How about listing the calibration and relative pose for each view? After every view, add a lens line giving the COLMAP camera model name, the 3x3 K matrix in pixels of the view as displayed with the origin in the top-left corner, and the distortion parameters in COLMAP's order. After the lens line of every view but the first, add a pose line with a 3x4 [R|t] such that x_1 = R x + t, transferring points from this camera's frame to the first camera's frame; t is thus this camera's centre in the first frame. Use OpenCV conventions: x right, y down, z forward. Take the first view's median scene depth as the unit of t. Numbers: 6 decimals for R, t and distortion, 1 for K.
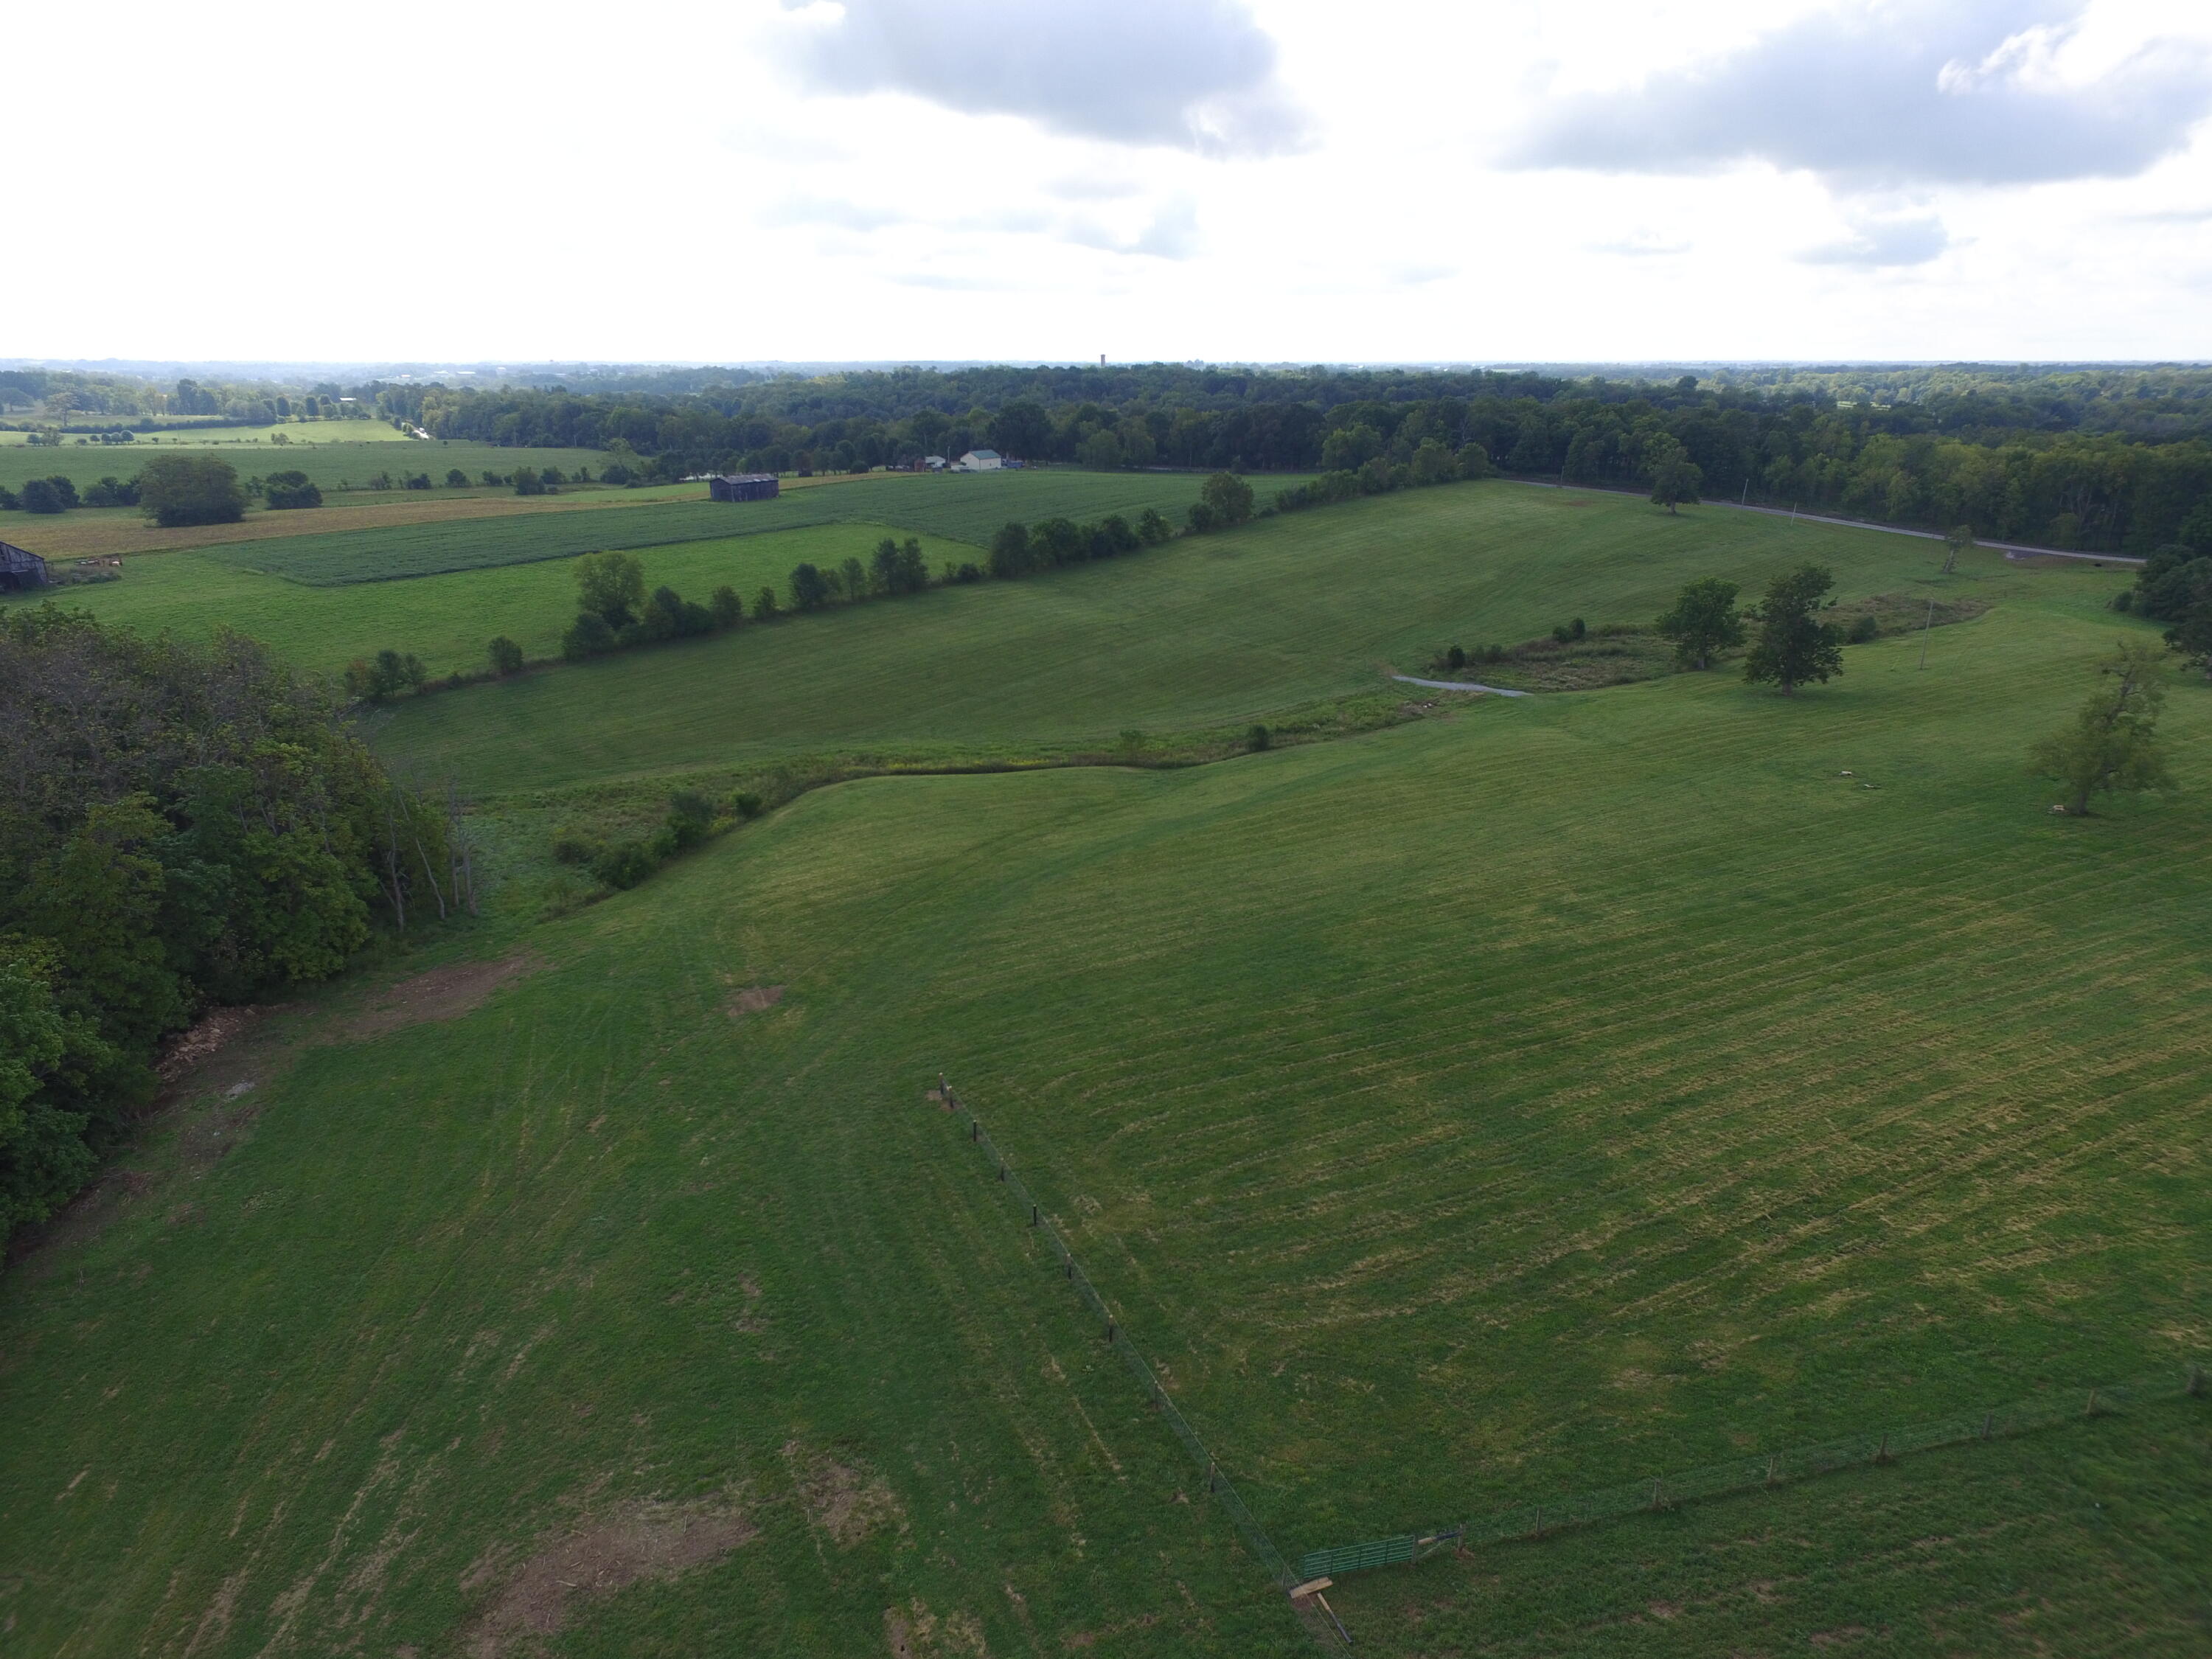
lens RADIAL K [[1308.2, 0, 1112.7], [0, 1308.2, 792.9], [0, 0, 1]] dist [-0.012919, 0.017481]
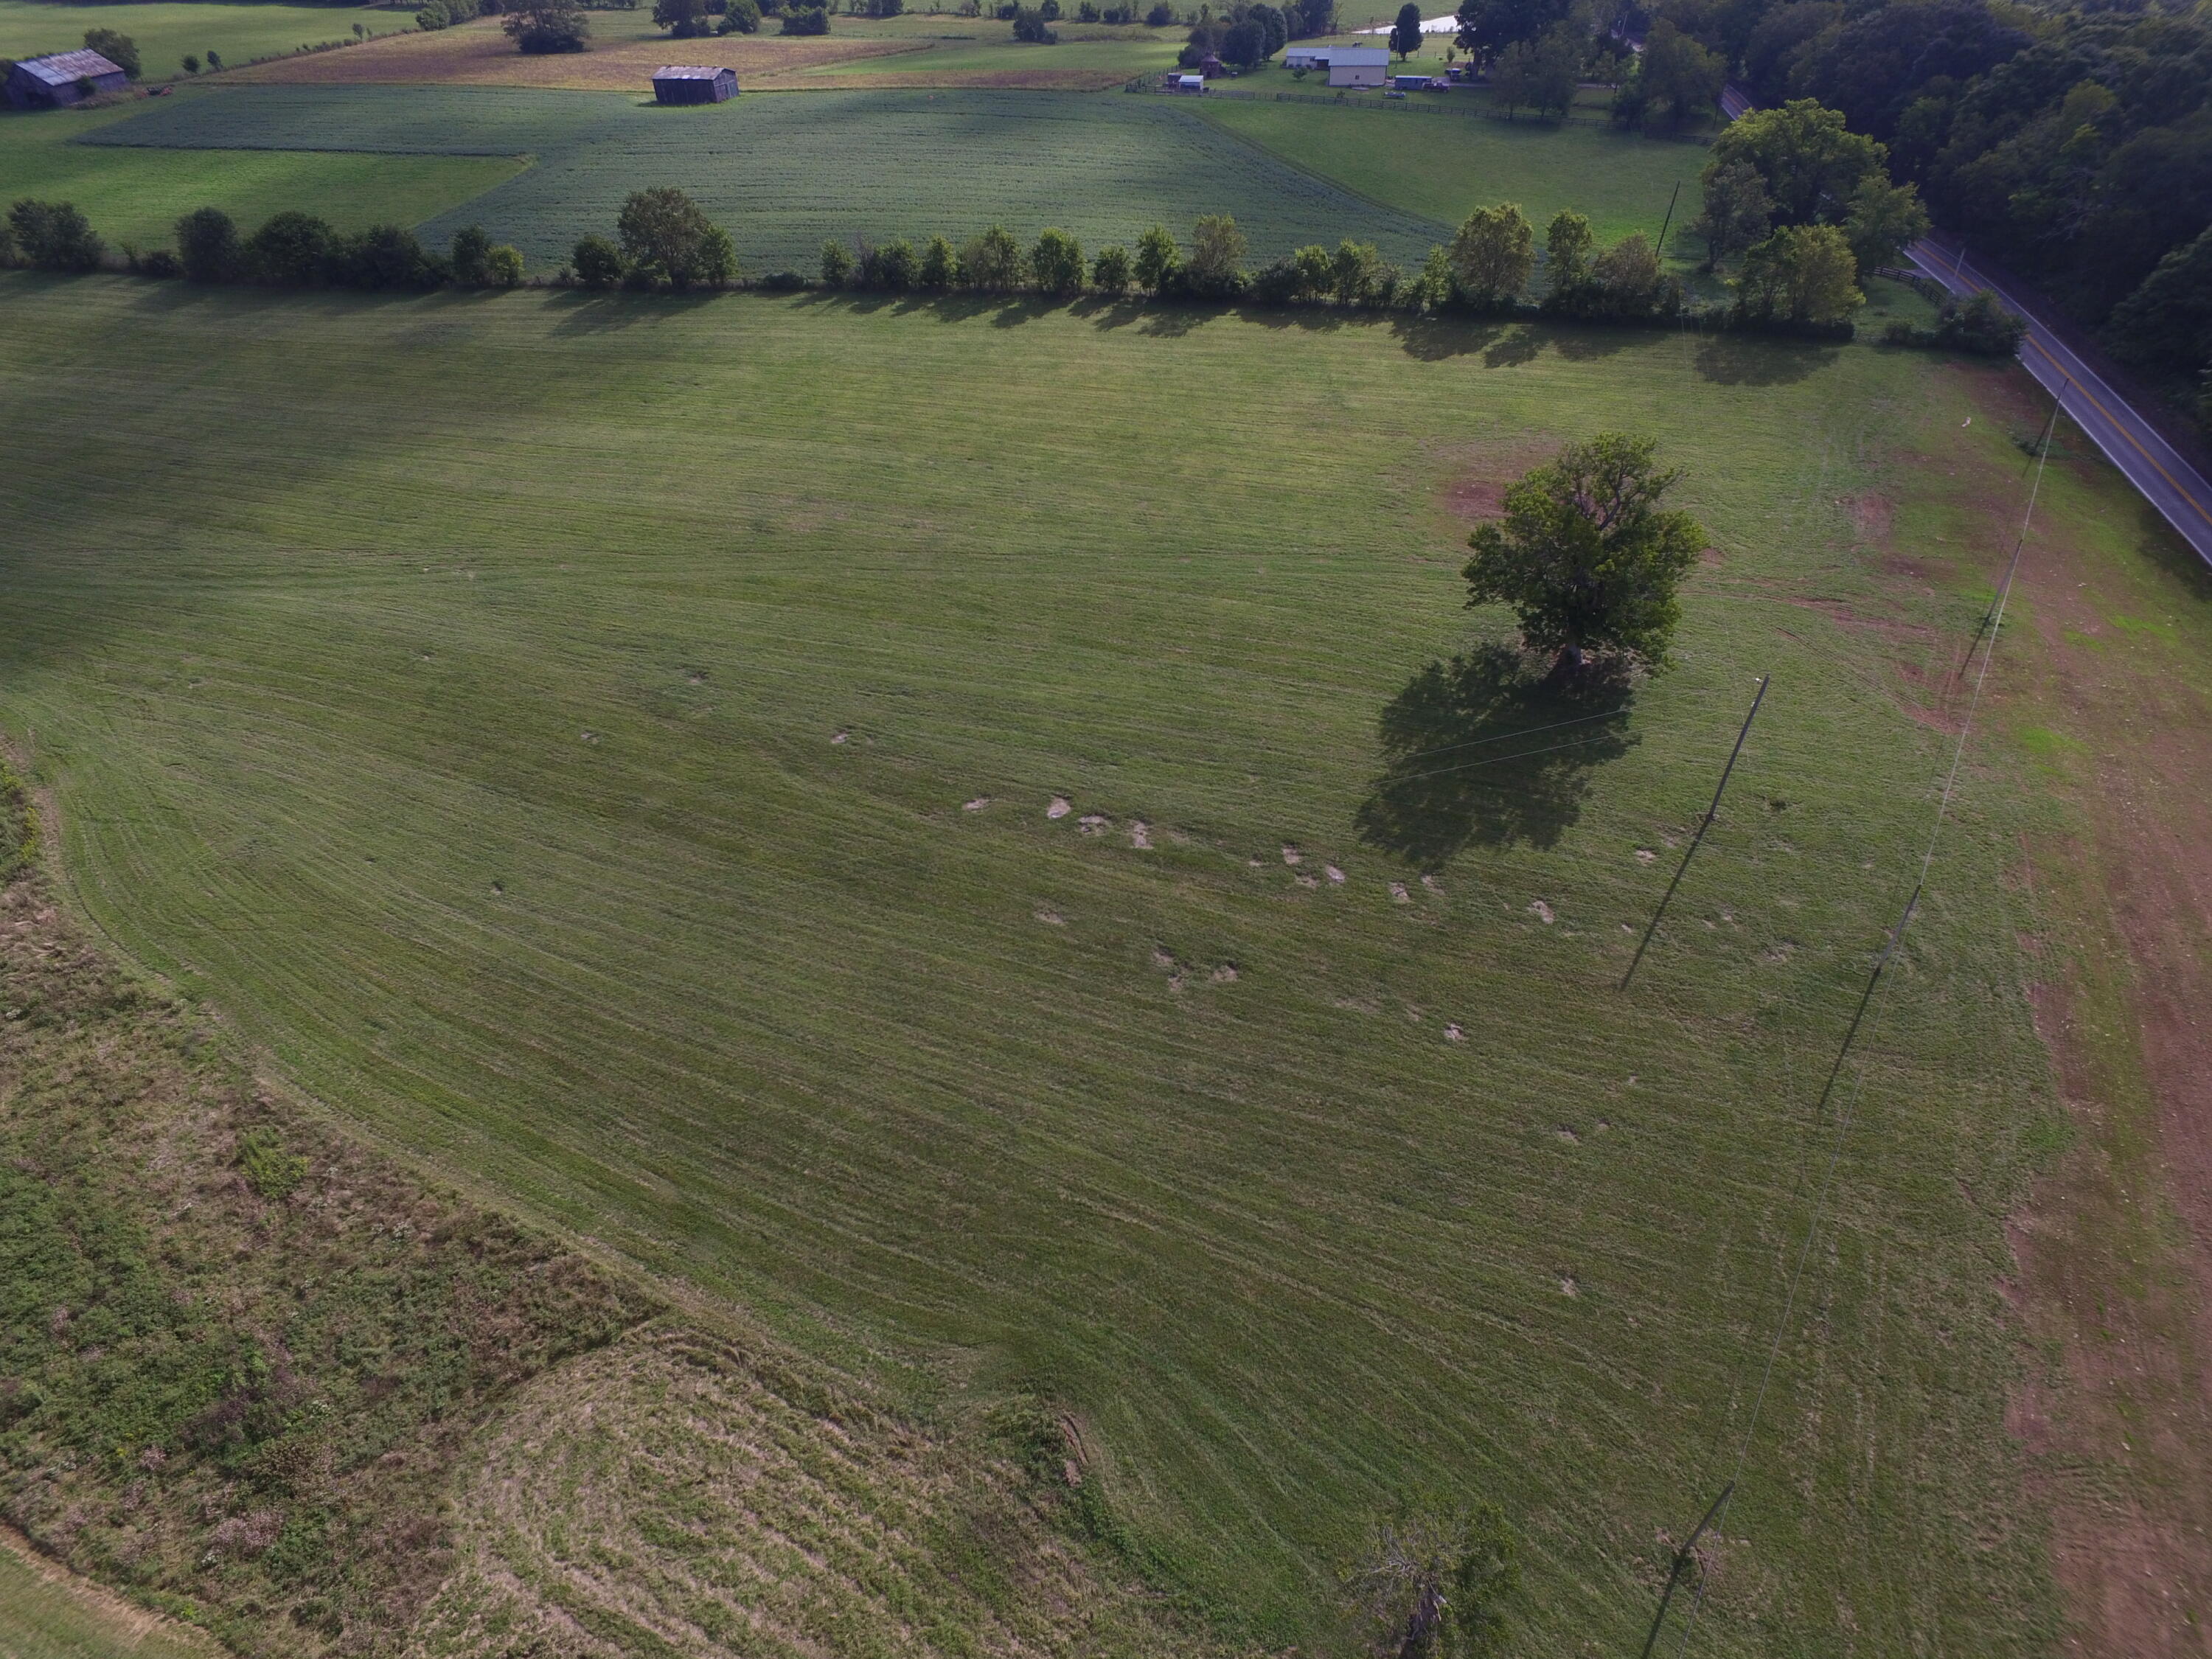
lens RADIAL K [[1308.2, 0, 1112.7], [0, 1308.2, 792.9], [0, 0, 1]] dist [-0.012919, 0.017481]
pose [[0.392679, 0.550890, -0.736426, 1.093603], [-0.261213, 0.834576, 0.485027, -0.536586], [0.881800, 0.001904, 0.471620, 1.379320]]
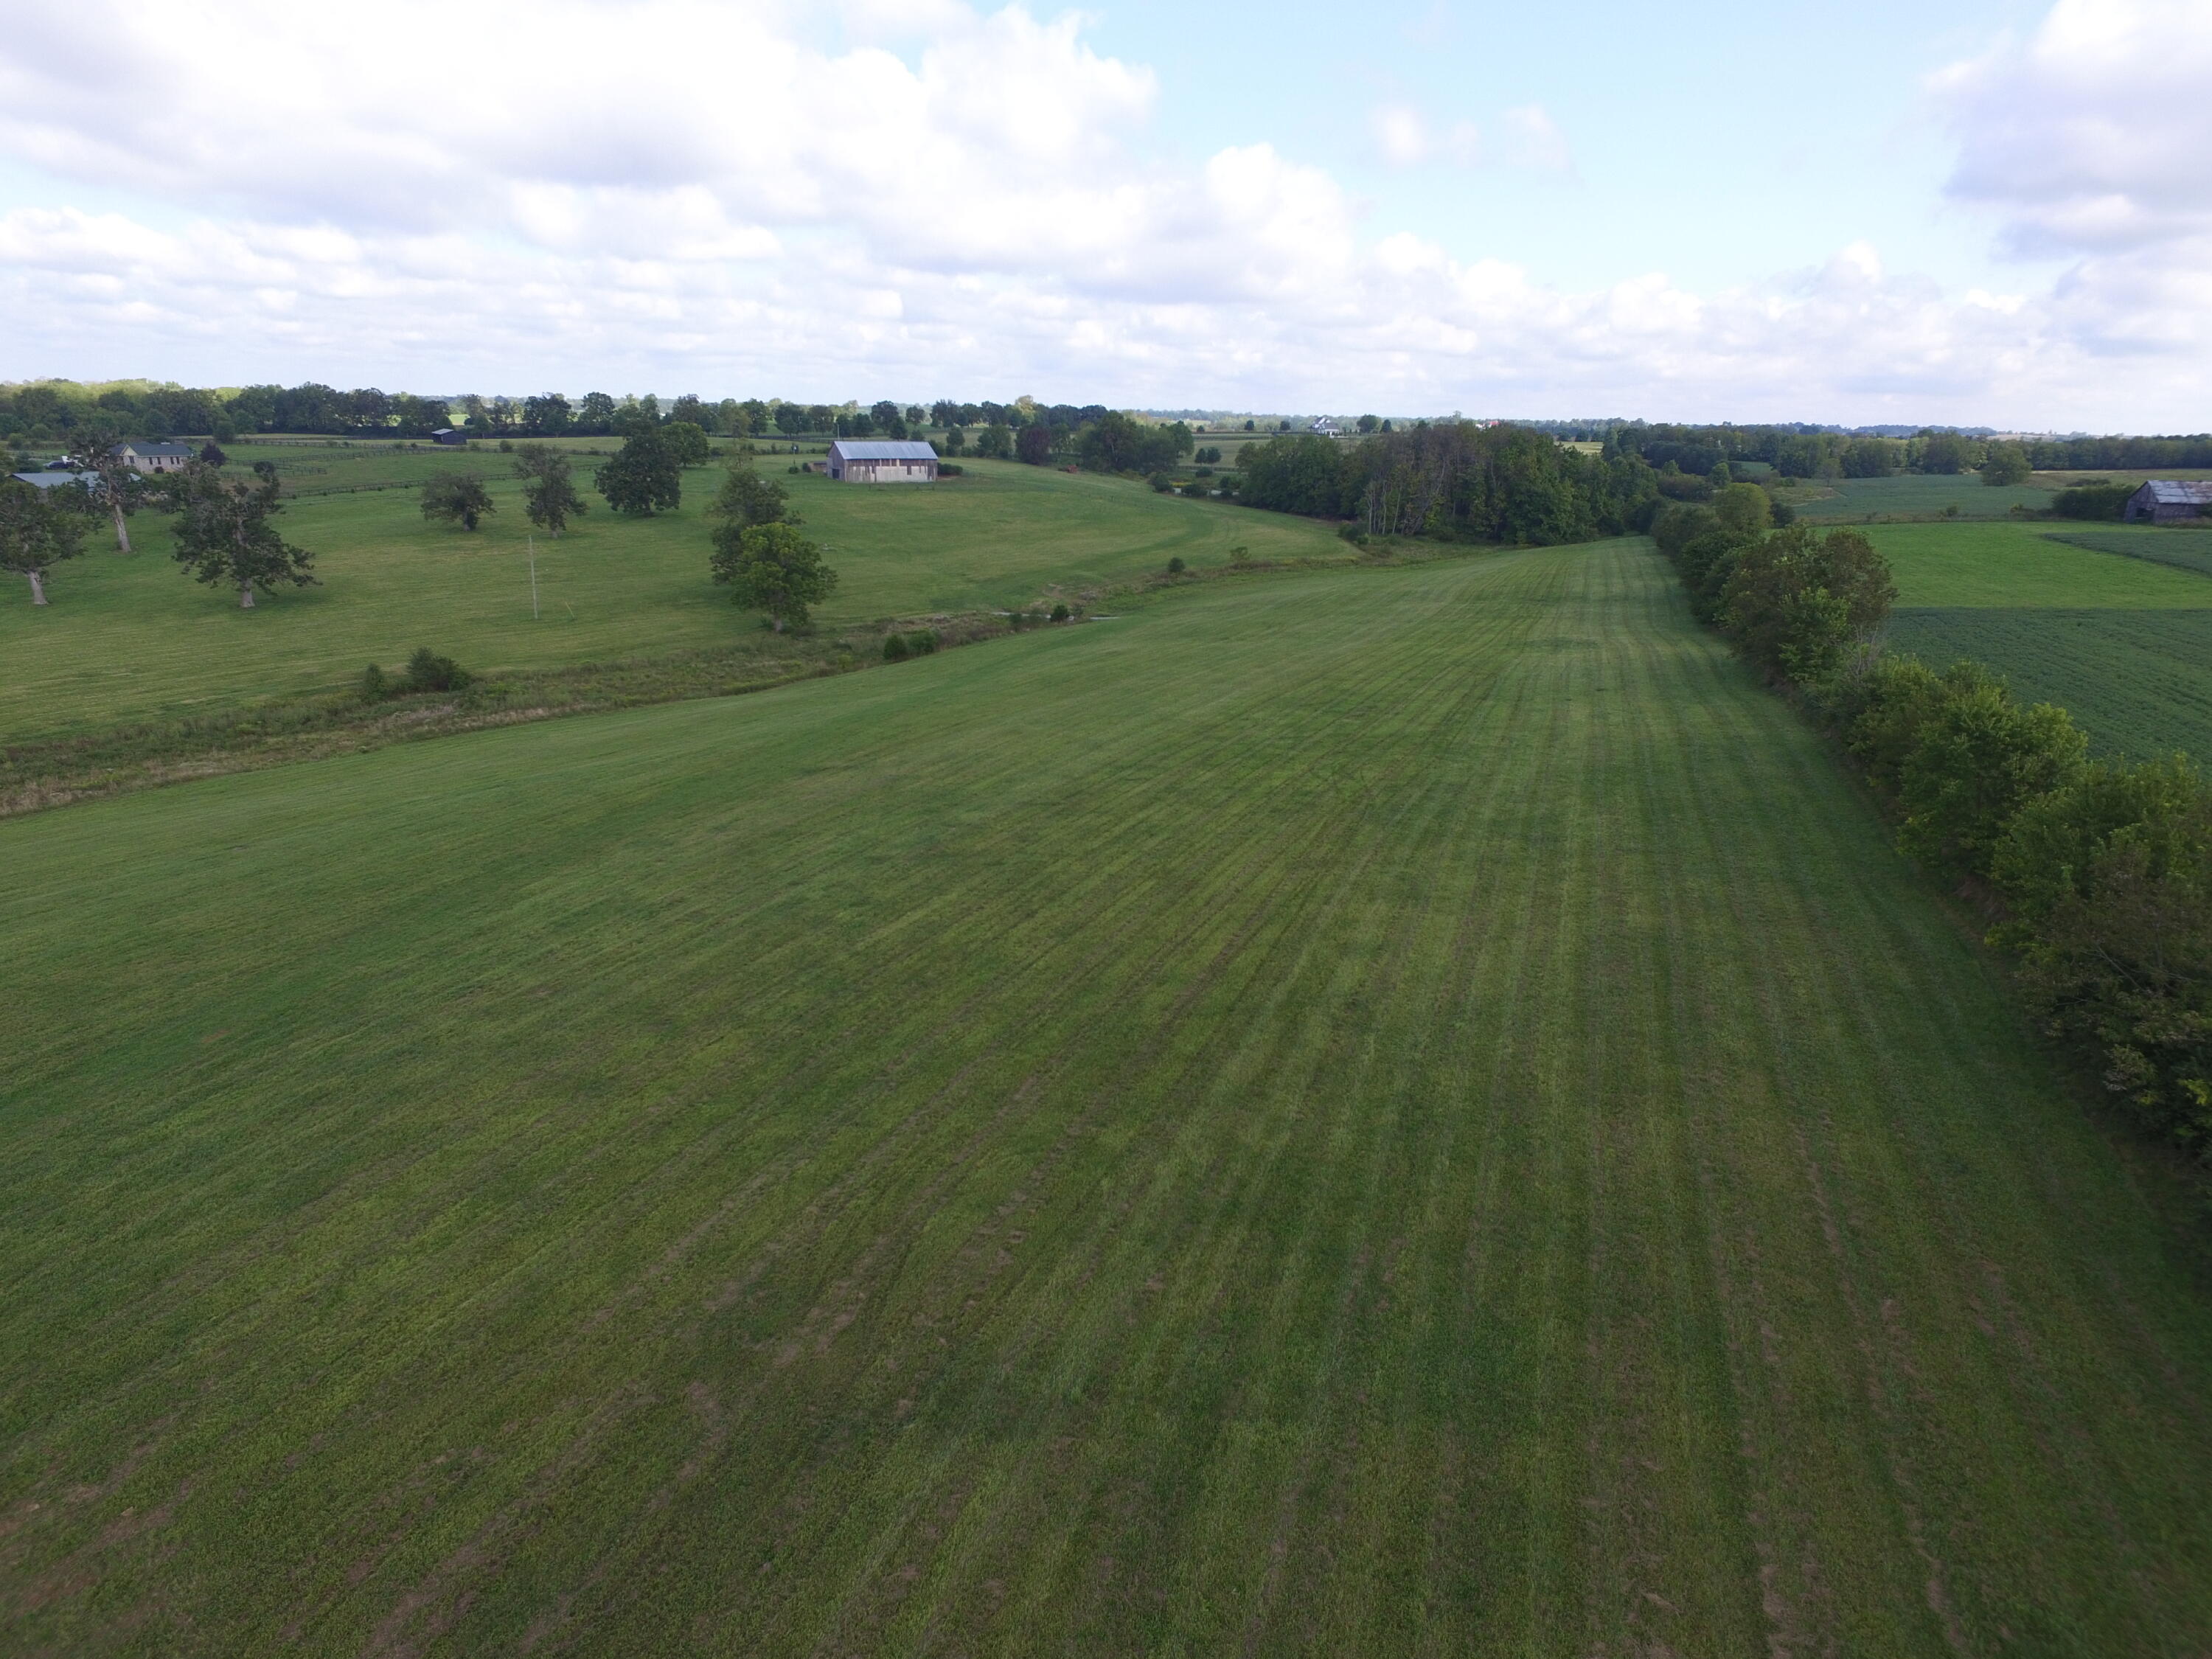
lens RADIAL K [[1286.0, 0, 1109.4], [0, 1286.0, 821.7], [0, 0, 1]] dist [-0.008208, 0.010956]
pose [[-0.948208, 0.077085, -0.308156, 0.544886], [-0.120208, 0.810884, 0.572727, -0.528007], [0.294027, 0.580107, -0.759621, 1.870653]]
